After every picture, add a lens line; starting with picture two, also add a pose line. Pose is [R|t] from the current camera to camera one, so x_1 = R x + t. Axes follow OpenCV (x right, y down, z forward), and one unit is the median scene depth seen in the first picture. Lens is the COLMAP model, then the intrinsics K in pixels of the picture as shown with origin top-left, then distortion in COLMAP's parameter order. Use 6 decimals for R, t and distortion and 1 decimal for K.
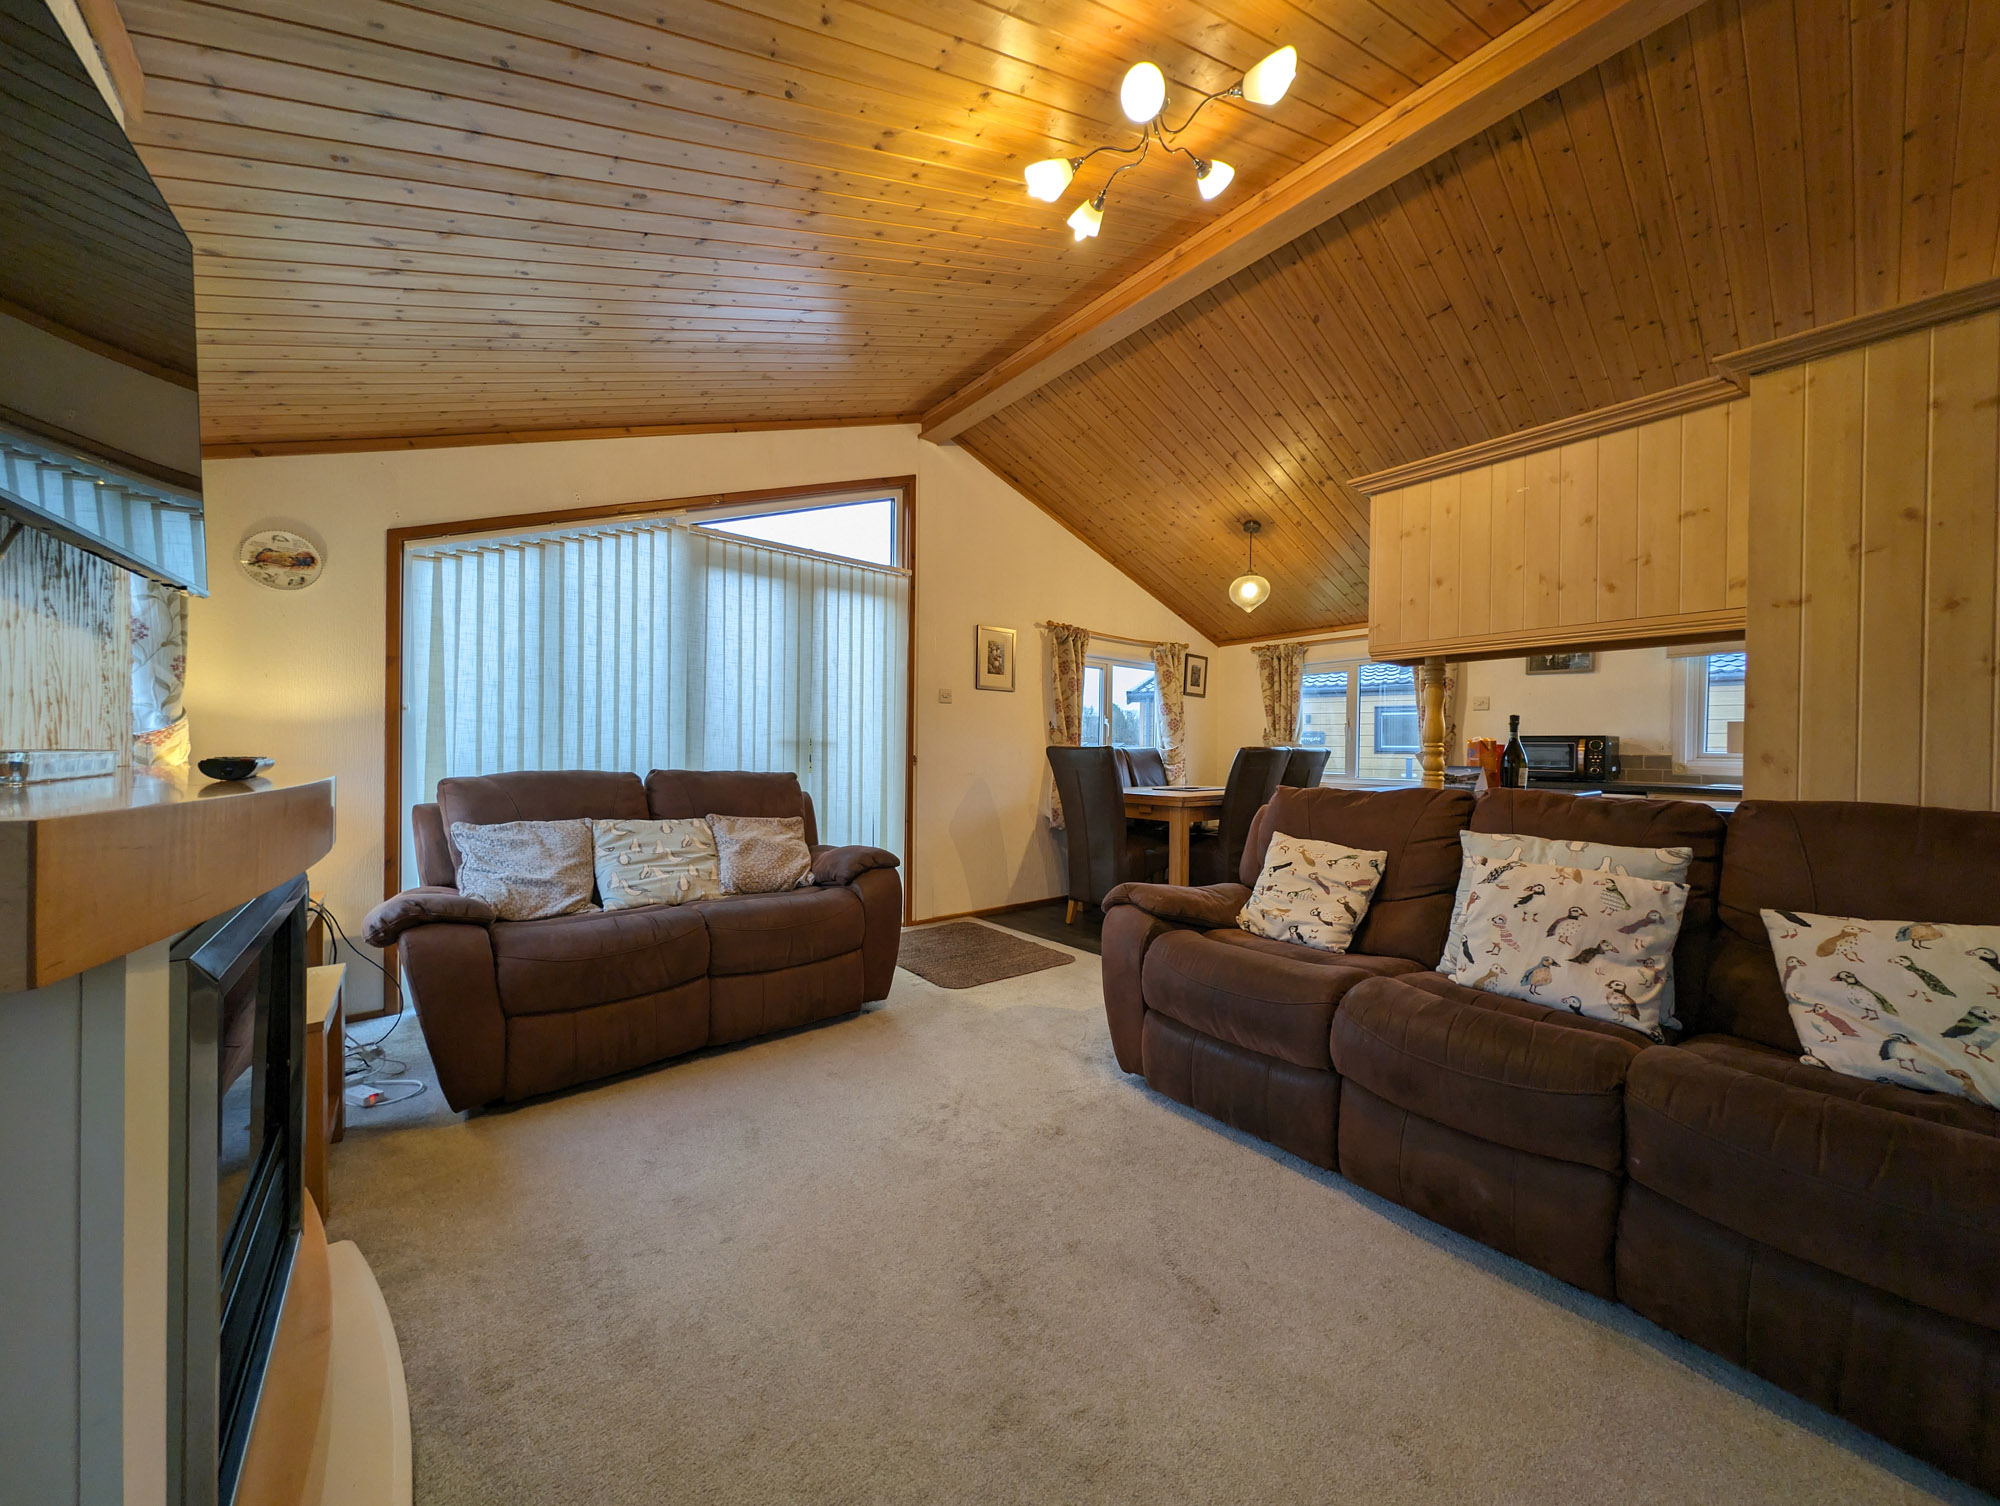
lens RADIAL K [[705.5, 0, 998.0], [0, 705.5, 753.4], [0, 0, 1]] dist [0.001063, -0.000283]
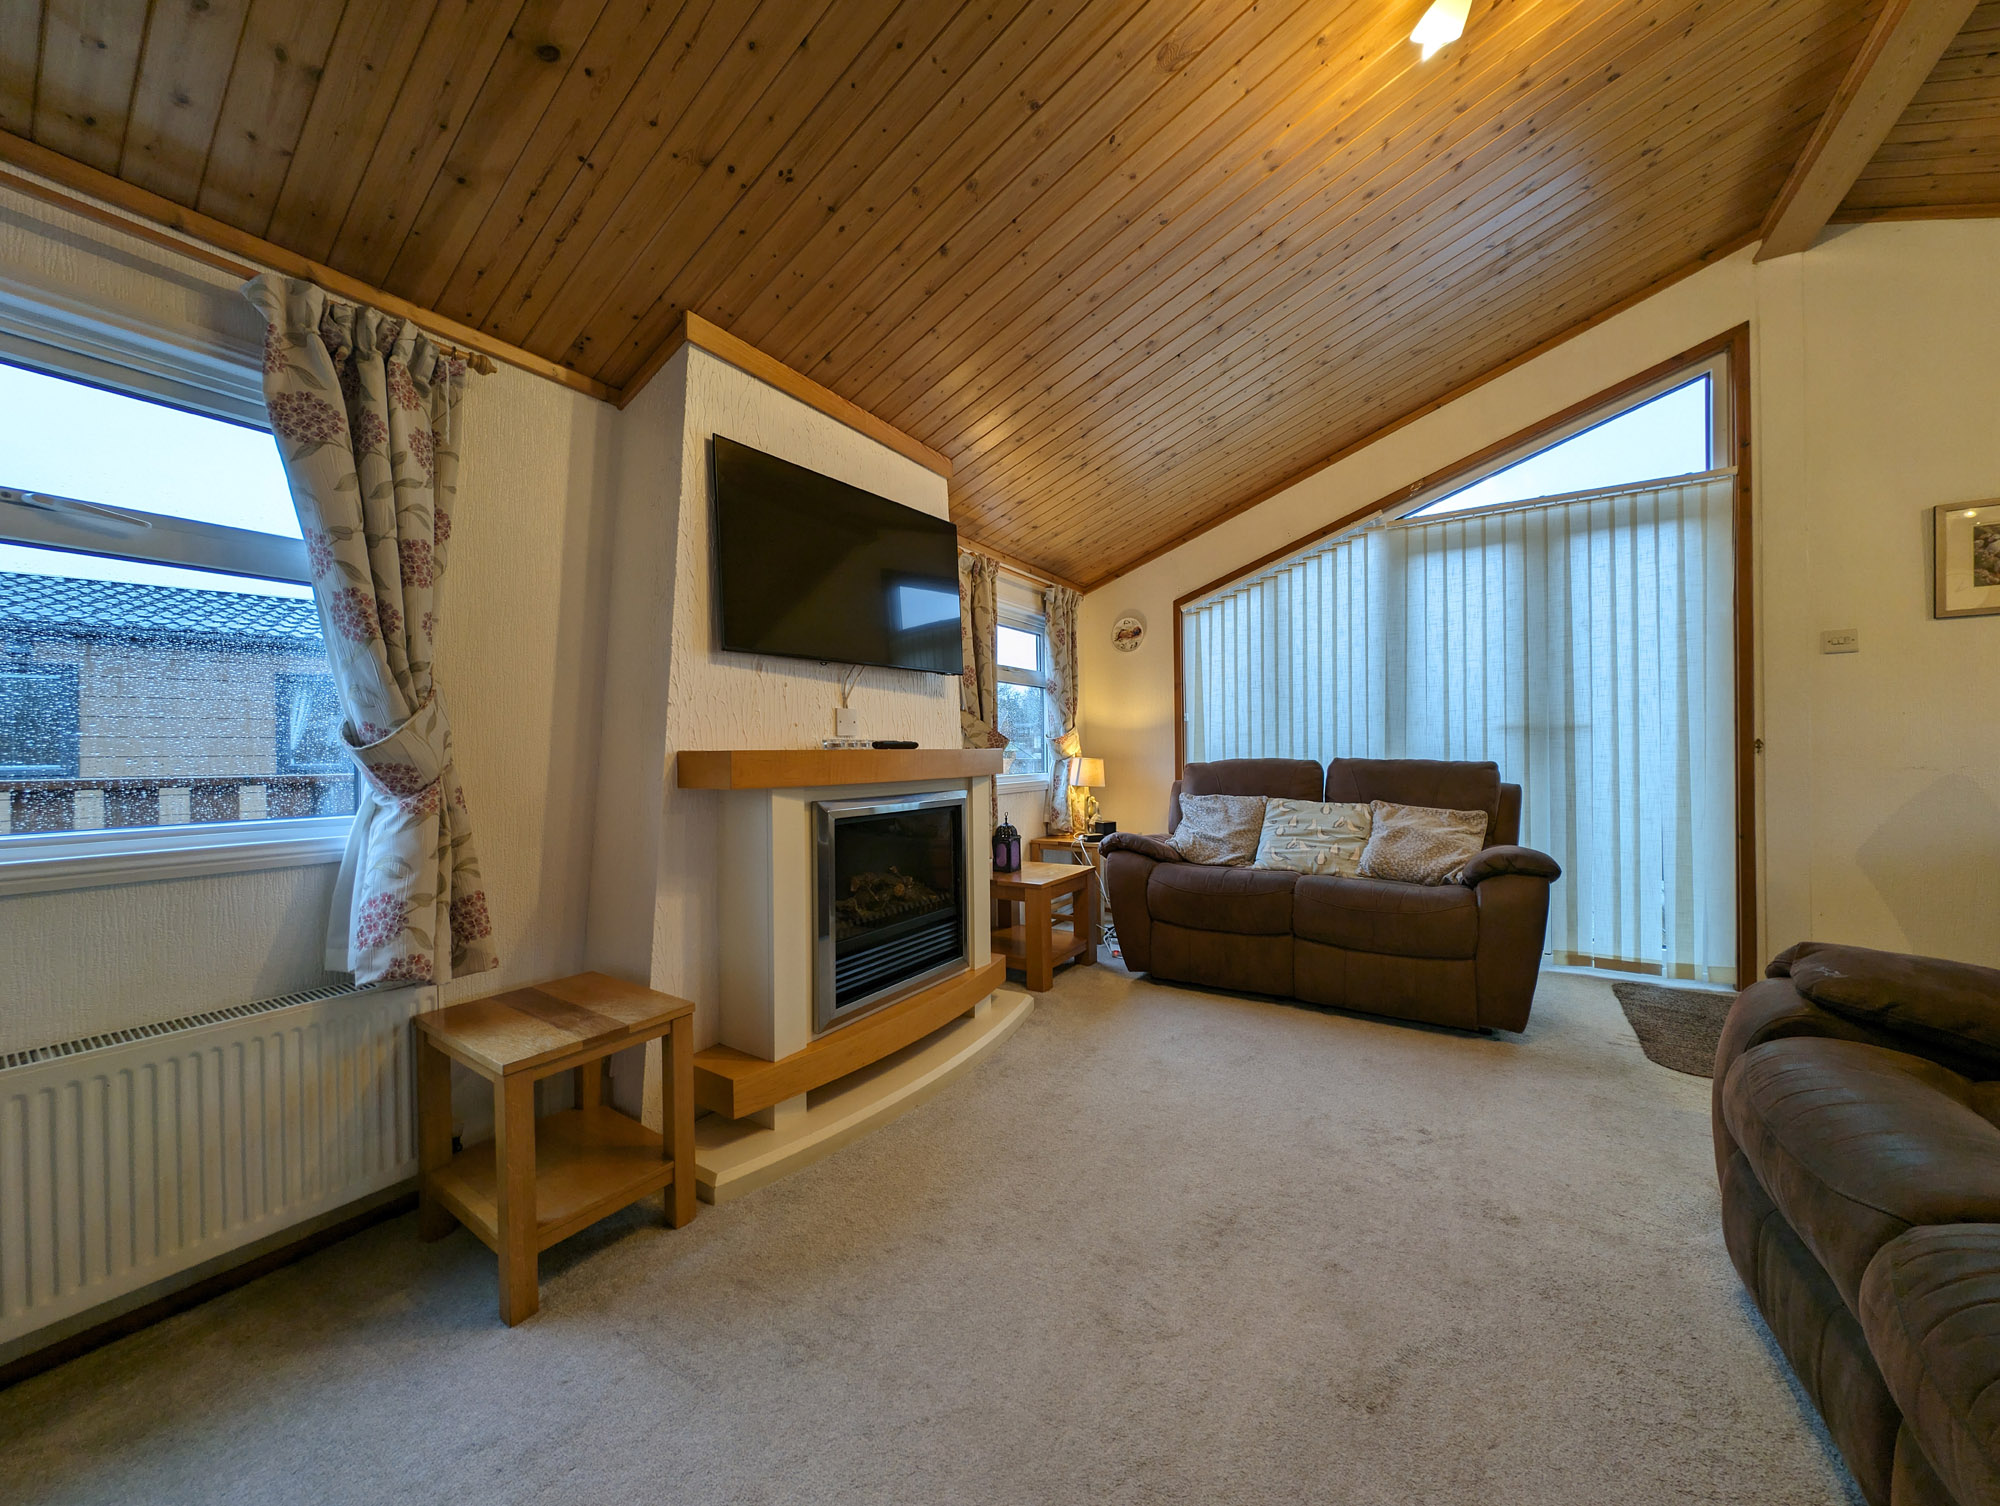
lens RADIAL K [[705.5, 0, 998.0], [0, 705.5, 753.4], [0, 0, 1]] dist [0.001063, -0.000283]
pose [[0.294842, -0.016194, -0.955409, 0.411296], [0.008065, 0.999863, -0.014459, 0.027251], [0.955512, -0.003443, 0.294932, 0.161806]]
